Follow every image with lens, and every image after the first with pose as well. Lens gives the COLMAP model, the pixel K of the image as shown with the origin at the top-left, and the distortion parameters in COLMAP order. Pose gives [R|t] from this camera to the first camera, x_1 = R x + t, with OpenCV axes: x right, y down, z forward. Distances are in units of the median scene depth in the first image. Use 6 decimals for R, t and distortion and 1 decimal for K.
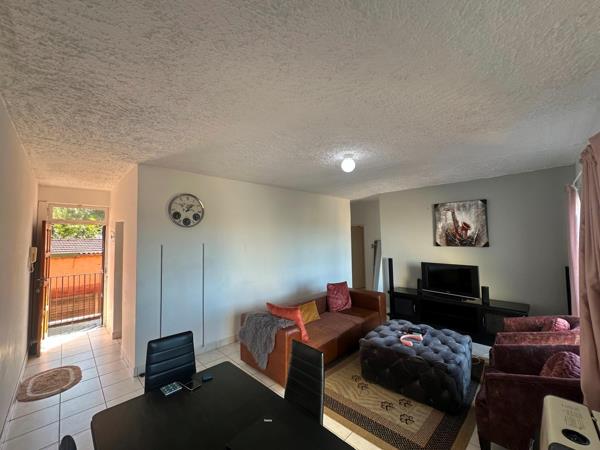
lens RADIAL K [[239.6, 0, 300.0], [0, 239.6, 225.0], [0, 0, 1]] dist [-0.000481, 0.000327]
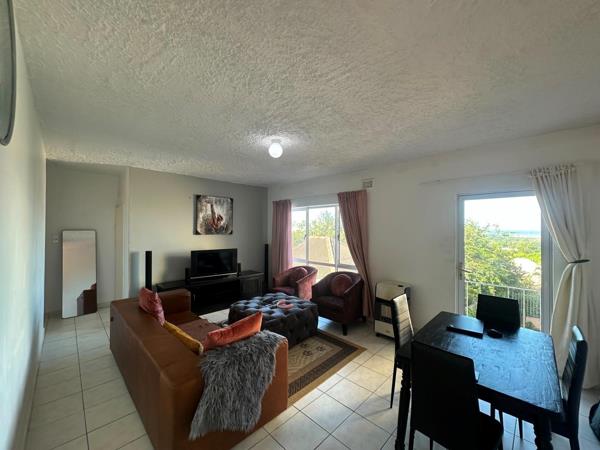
lens RADIAL K [[239.6, 0, 300.0], [0, 239.6, 225.0], [0, 0, 1]] dist [-0.000481, 0.000327]
pose [[-0.010855, 0.030022, 0.999490, -0.526787], [-0.057865, 0.997855, -0.030602, 0.055445], [-0.998265, -0.058167, -0.009094, 0.600472]]
